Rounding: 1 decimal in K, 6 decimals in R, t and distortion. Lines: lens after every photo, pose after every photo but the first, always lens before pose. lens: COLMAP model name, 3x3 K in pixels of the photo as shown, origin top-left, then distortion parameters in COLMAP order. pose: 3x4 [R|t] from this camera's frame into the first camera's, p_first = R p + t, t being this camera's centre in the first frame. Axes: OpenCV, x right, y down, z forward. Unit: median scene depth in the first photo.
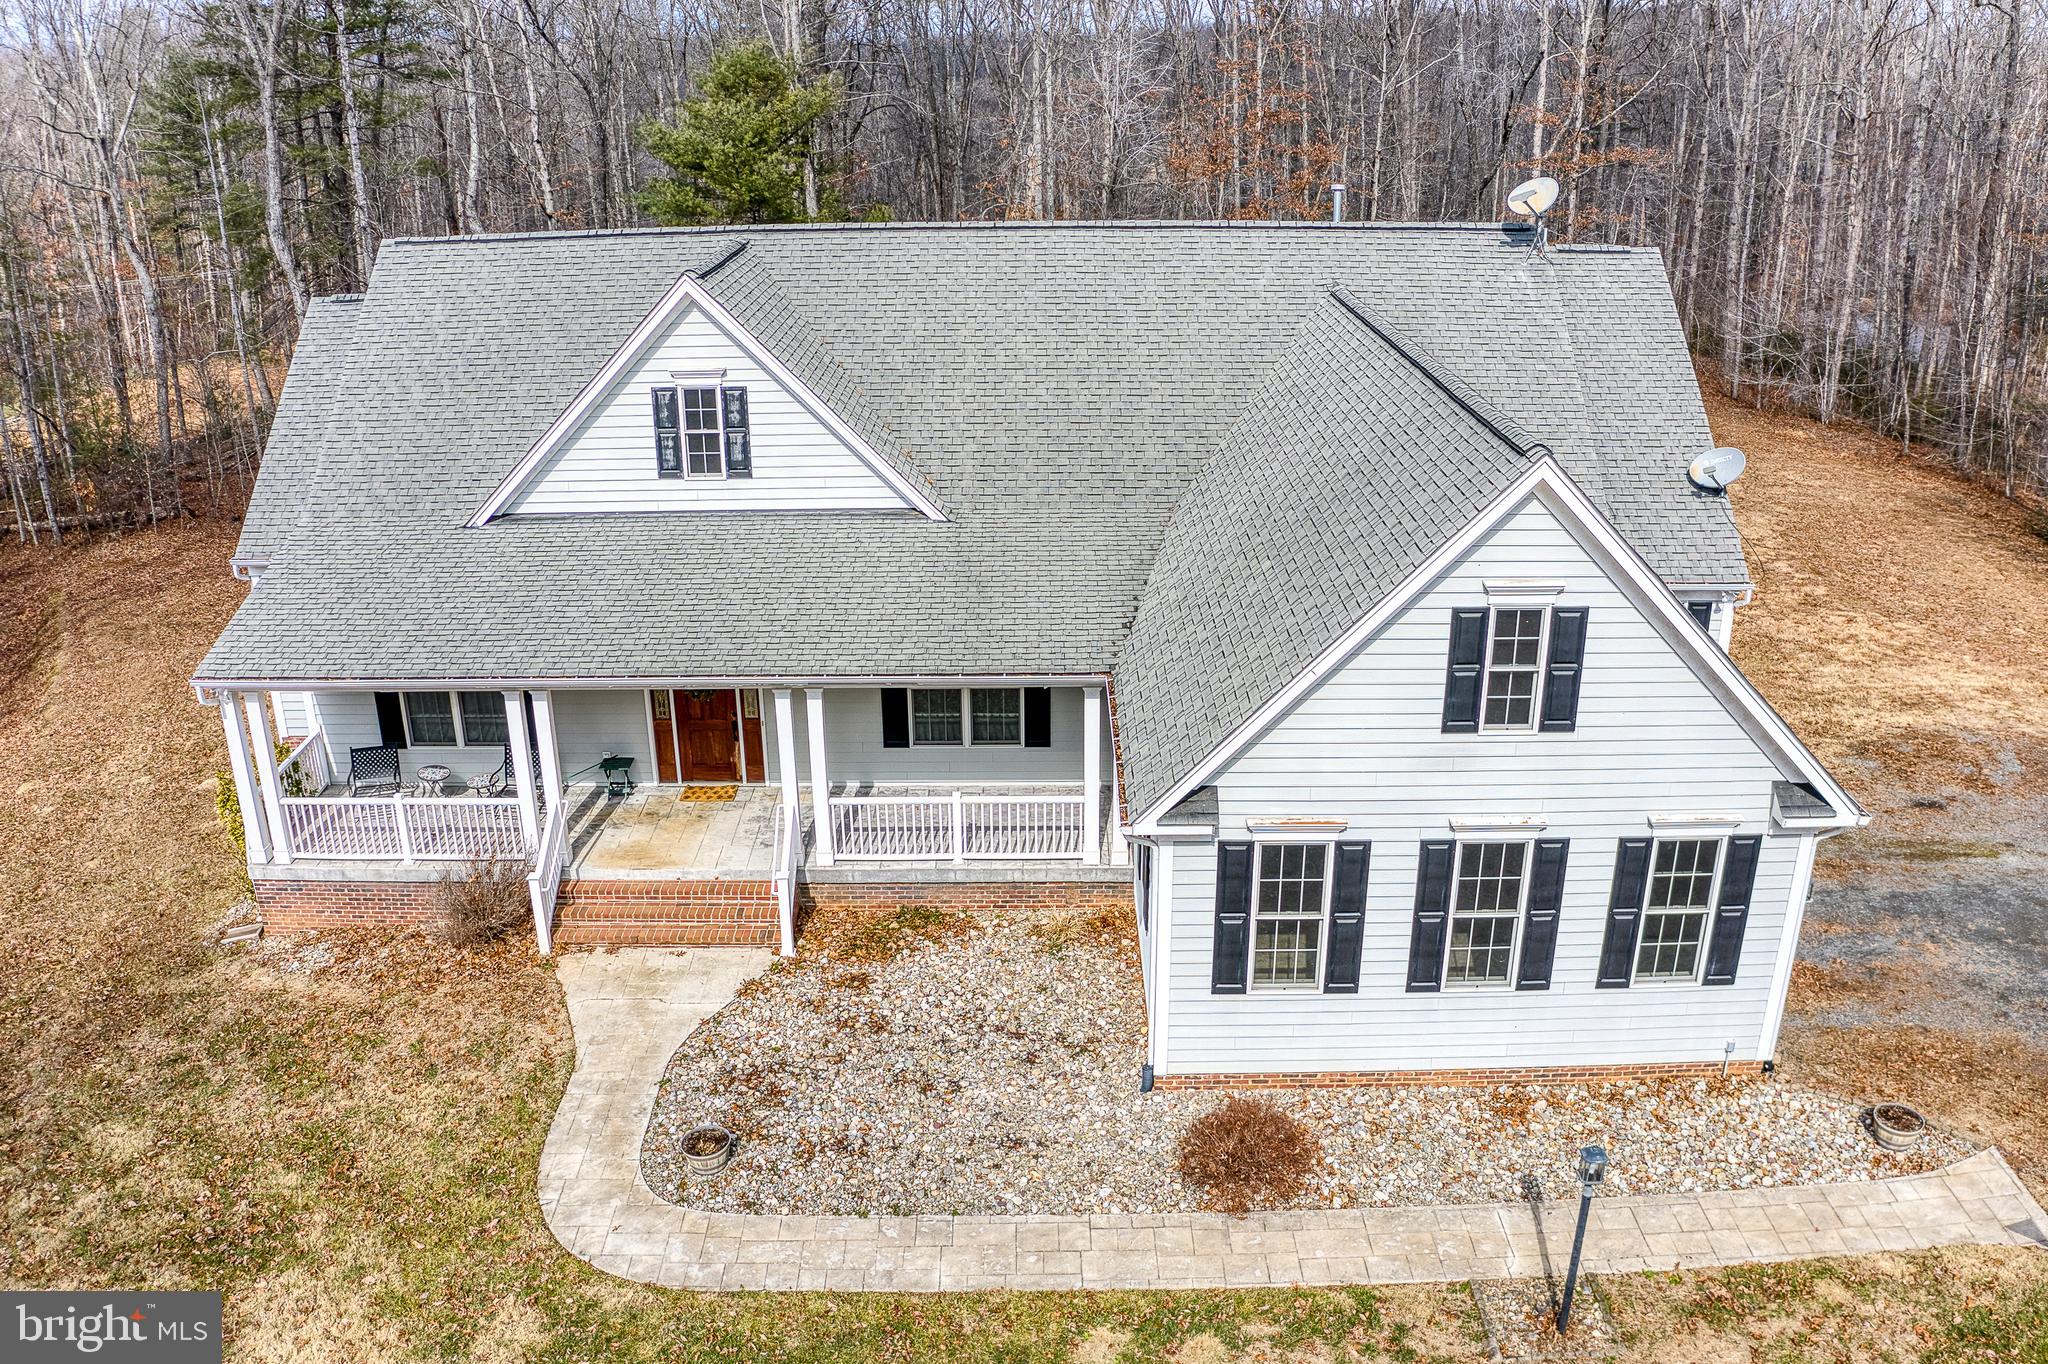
lens RADIAL K [[1595.1, 0, 1024.0], [0, 1595.1, 682.0], [0, 0, 1]] dist [-0.138492, -0.001494]
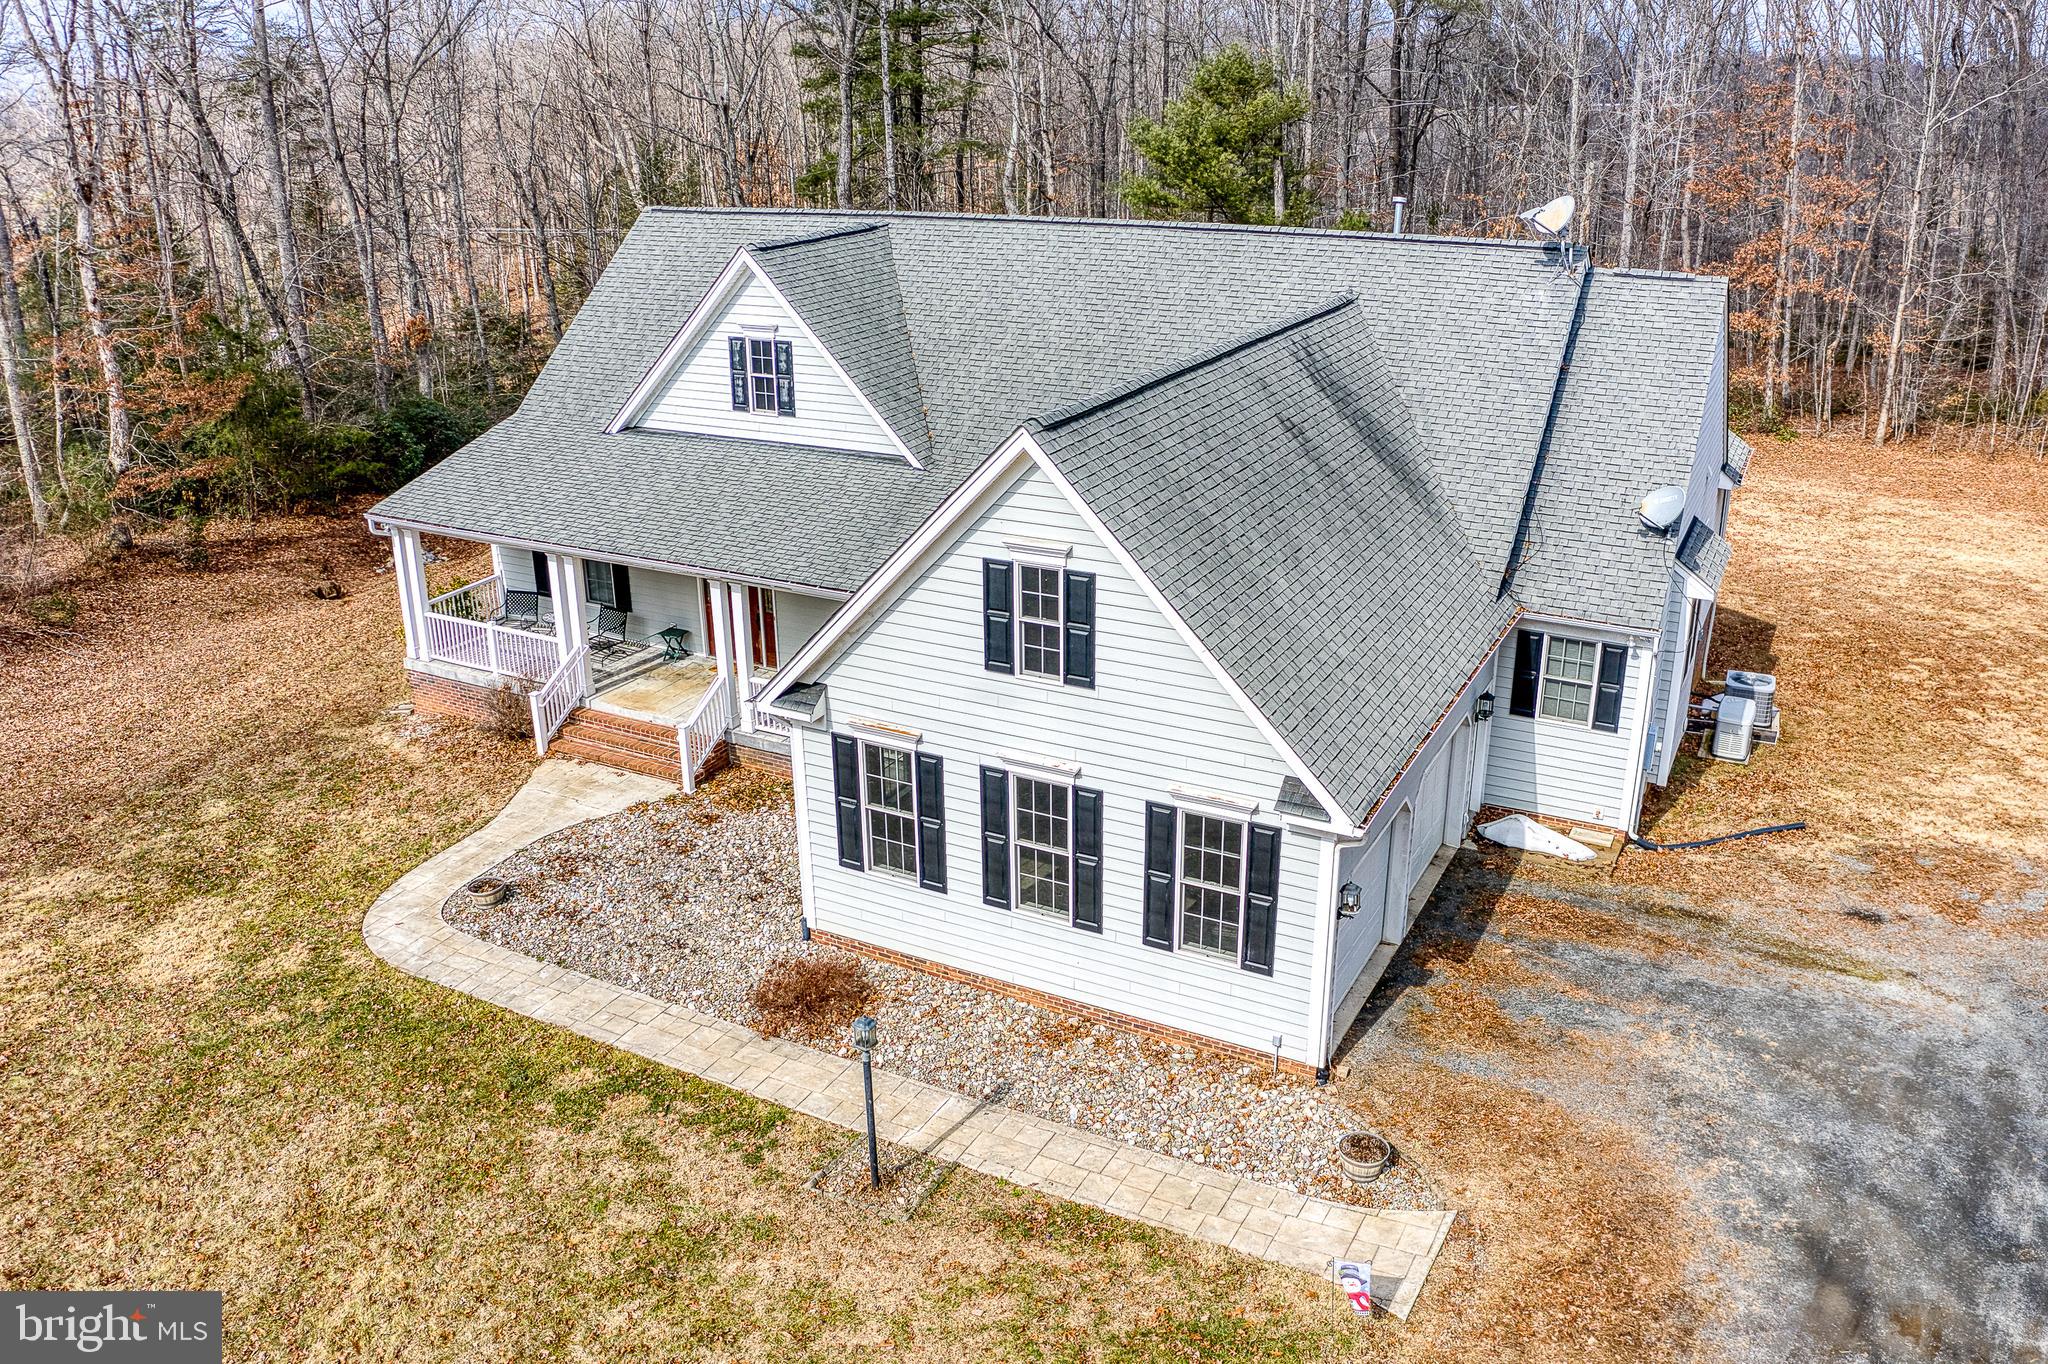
lens RADIAL K [[1595.1, 0, 1024.0], [0, 1595.1, 682.0], [0, 0, 1]] dist [-0.138492, -0.001494]
pose [[0.887583, 0.168667, -0.428659, 0.682568], [-0.168176, 0.984972, 0.039337, -0.007732], [0.428852, 0.037175, 0.902610, -0.017301]]
